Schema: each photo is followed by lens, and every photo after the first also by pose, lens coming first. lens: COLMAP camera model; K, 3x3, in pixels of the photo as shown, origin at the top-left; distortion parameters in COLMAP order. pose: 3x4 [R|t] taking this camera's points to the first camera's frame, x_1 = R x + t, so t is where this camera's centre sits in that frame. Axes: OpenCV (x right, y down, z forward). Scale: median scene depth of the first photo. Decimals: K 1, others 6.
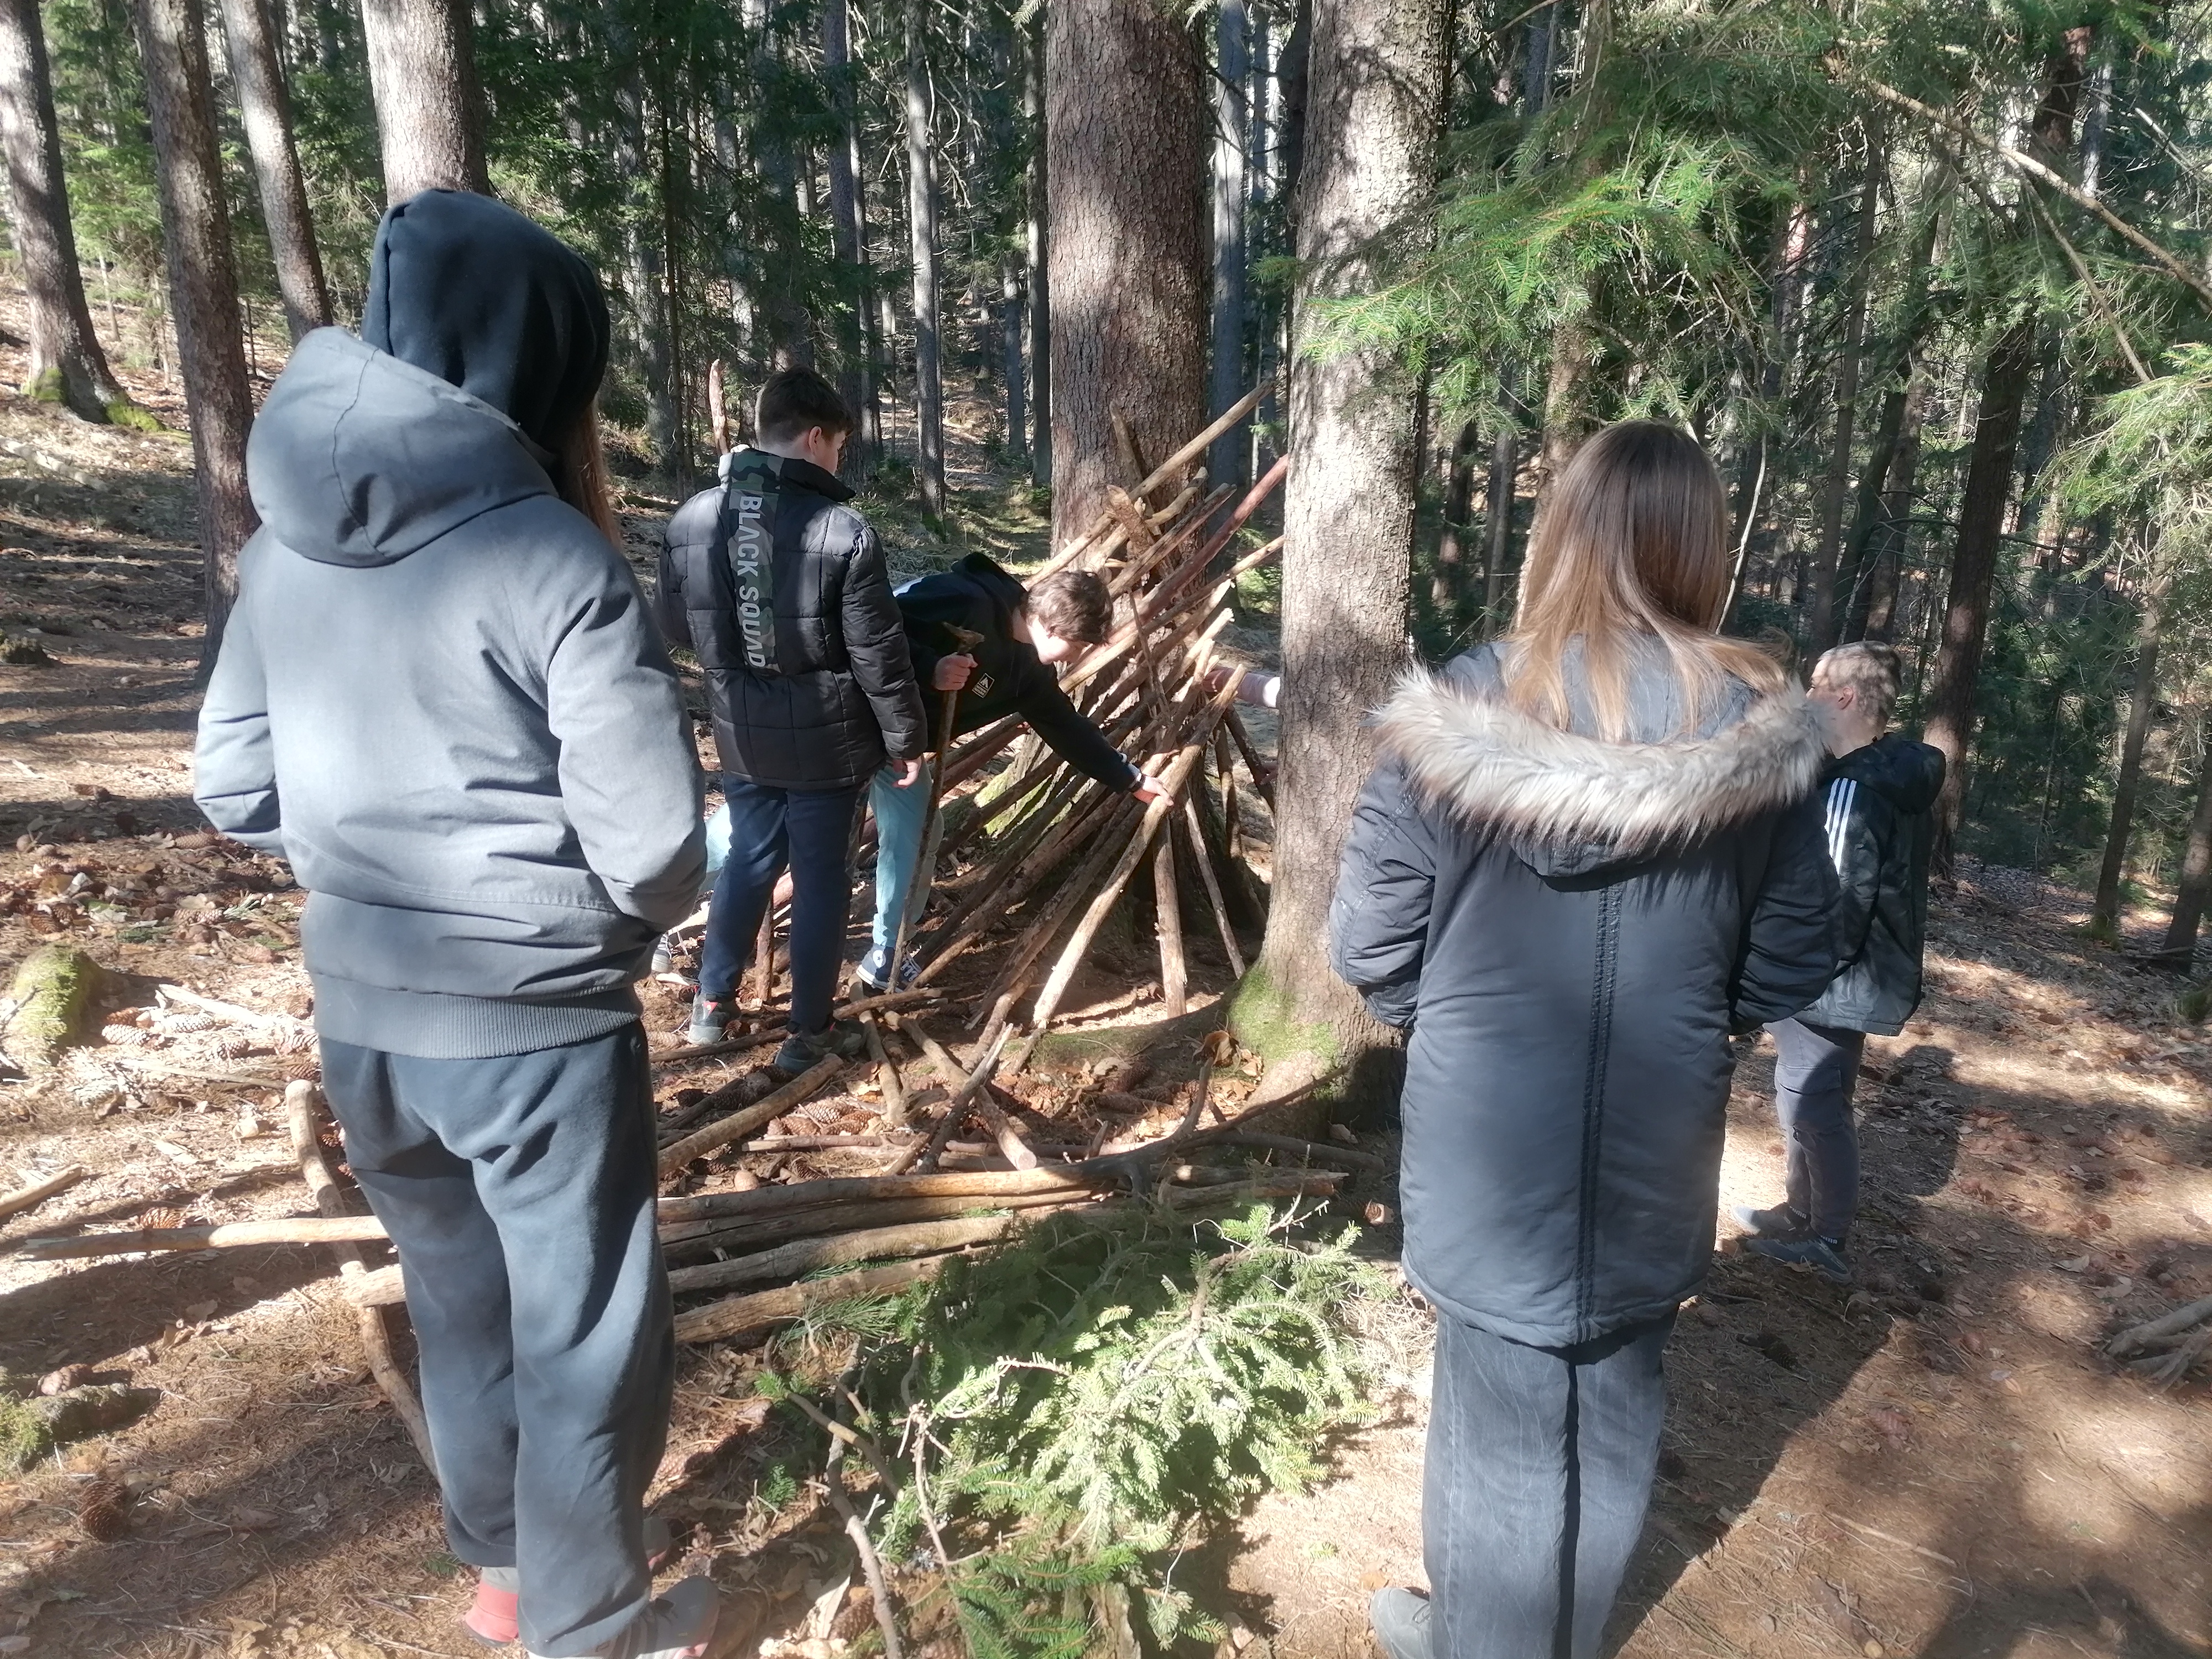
lens RADIAL K [[1666.8, 0, 1106.0], [0, 1666.8, 829.5], [0, 0, 1]] dist [0.054189, -0.048036]
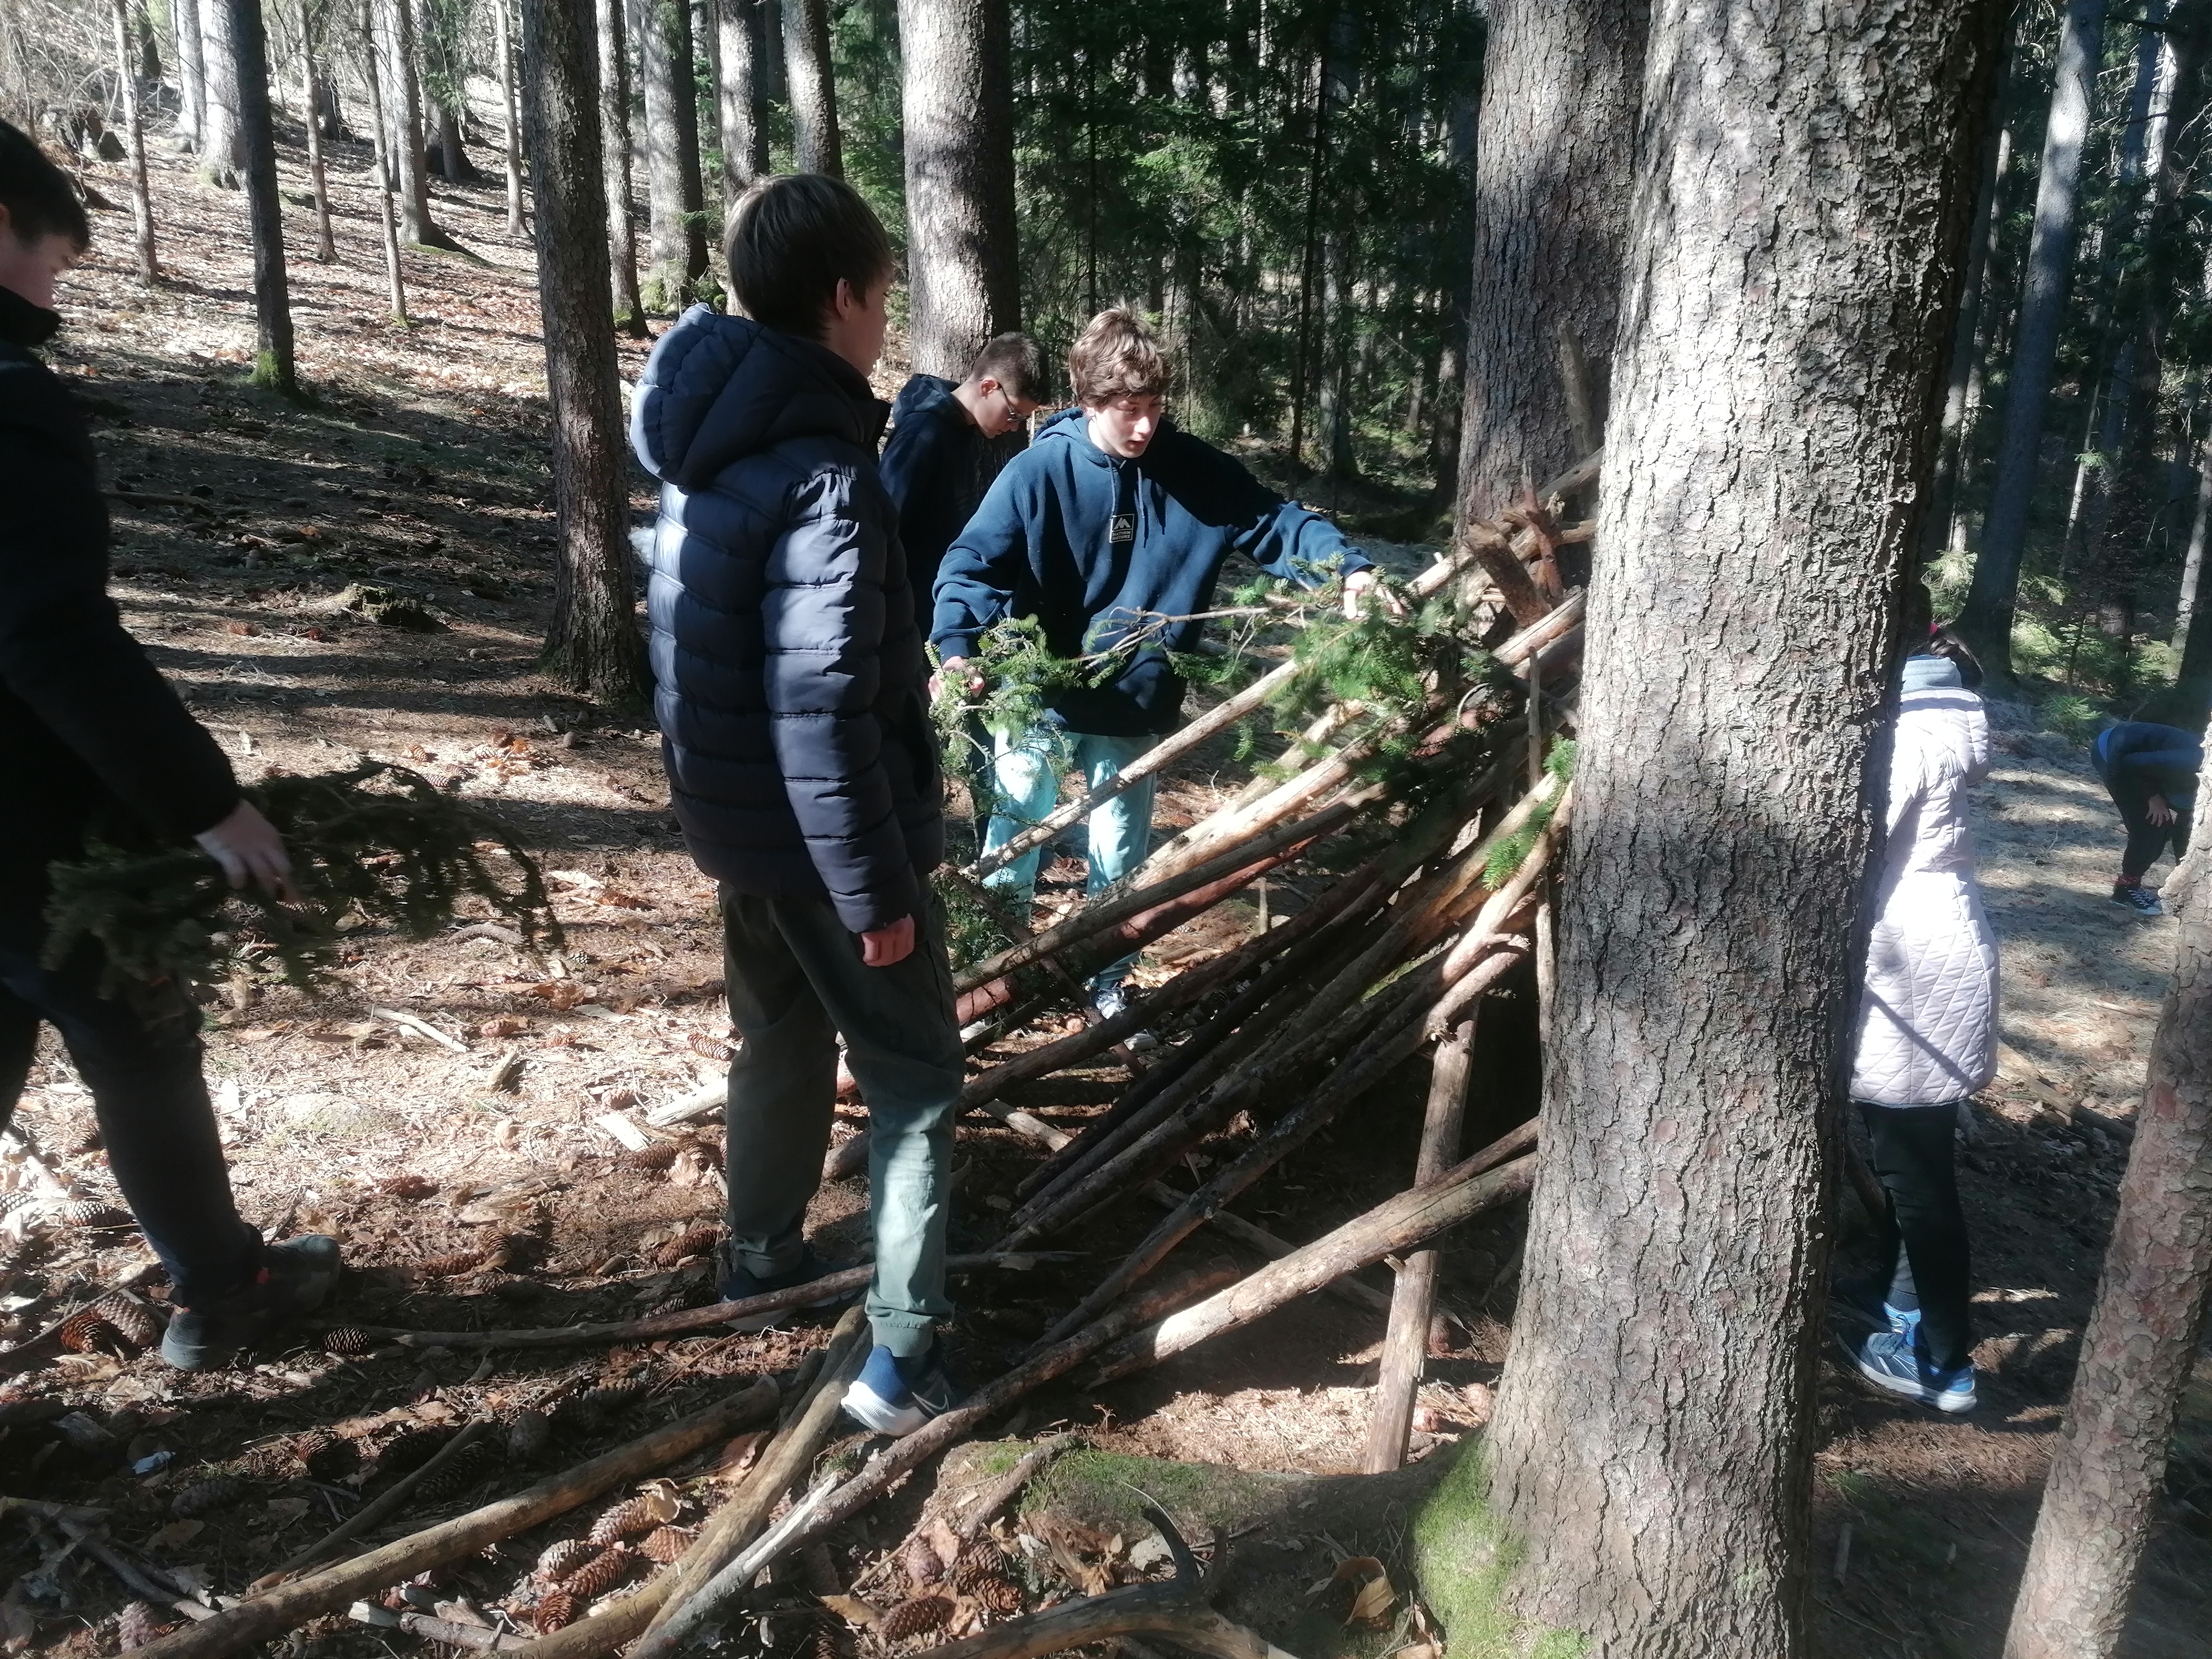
lens RADIAL K [[1666.8, 0, 1106.0], [0, 1666.8, 829.5], [0, 0, 1]] dist [0.054189, -0.048036]
pose [[0.905584, 0.125887, -0.405055, 0.128186], [-0.130495, 0.991314, 0.016343, -0.065977], [0.403594, 0.038057, 0.914146, 0.385773]]
